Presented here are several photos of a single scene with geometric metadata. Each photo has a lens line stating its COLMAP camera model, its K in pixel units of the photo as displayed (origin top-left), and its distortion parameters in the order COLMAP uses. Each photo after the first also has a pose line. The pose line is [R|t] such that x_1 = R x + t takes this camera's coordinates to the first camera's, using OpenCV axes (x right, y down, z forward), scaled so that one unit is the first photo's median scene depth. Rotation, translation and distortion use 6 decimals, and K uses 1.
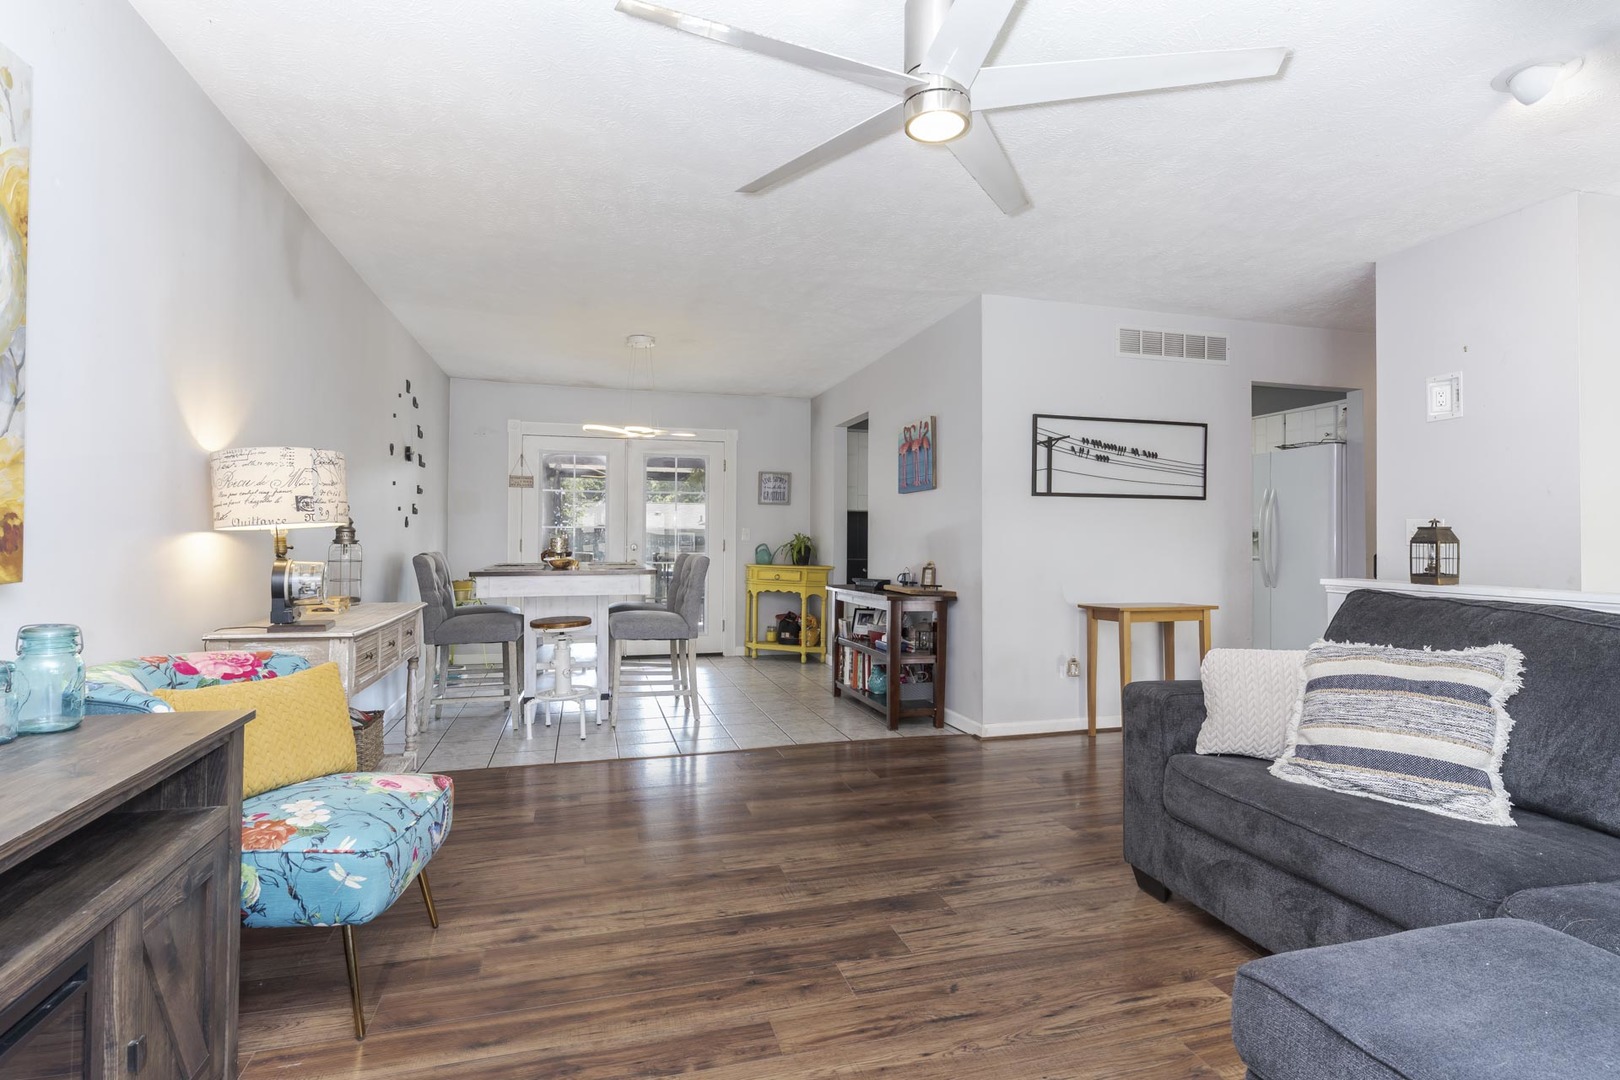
lens RADIAL K [[826.6, 0, 820.4], [0, 826.6, 534.1], [0, 0, 1]] dist [-0.000651, 0.000504]
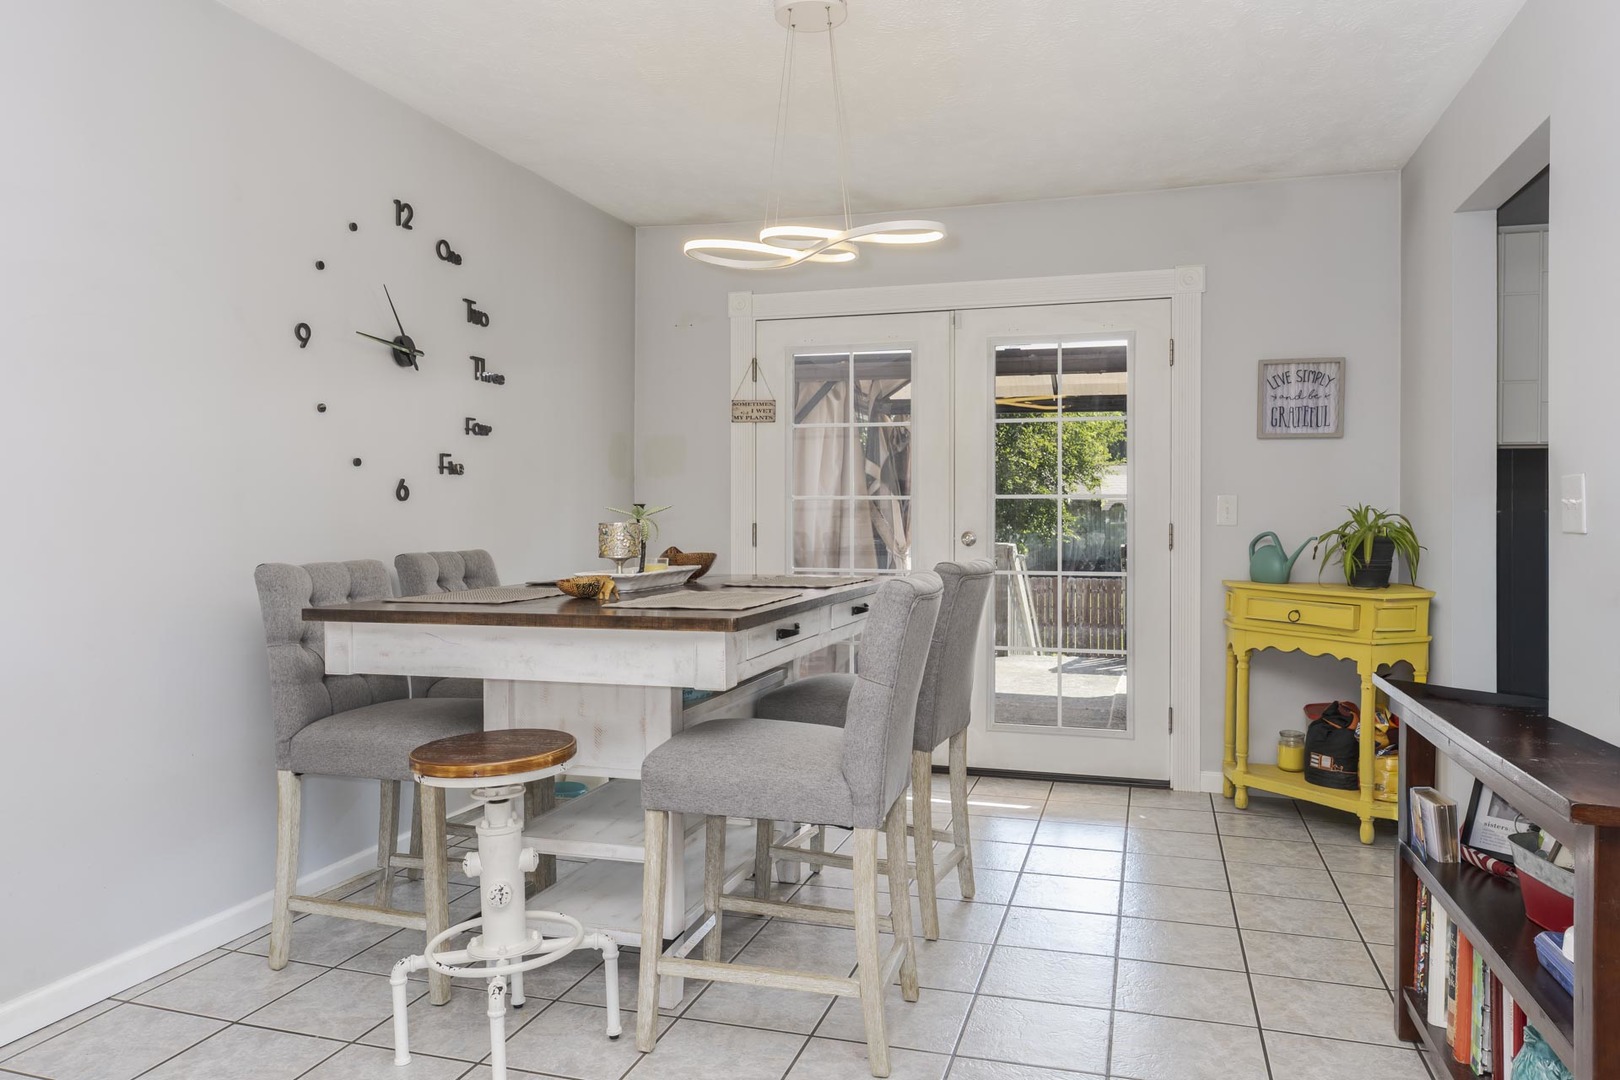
lens RADIAL K [[1119.4, 0, 811.2], [0, 1119.4, 535.6], [0, 0, 1]] dist [-0.013486, 0.000552]
pose [[0.840281, 0.001702, -0.542149, 0.043084], [0.008179, 0.999841, 0.015816, 0.002202], [0.542090, -0.017724, 0.840134, 0.412743]]
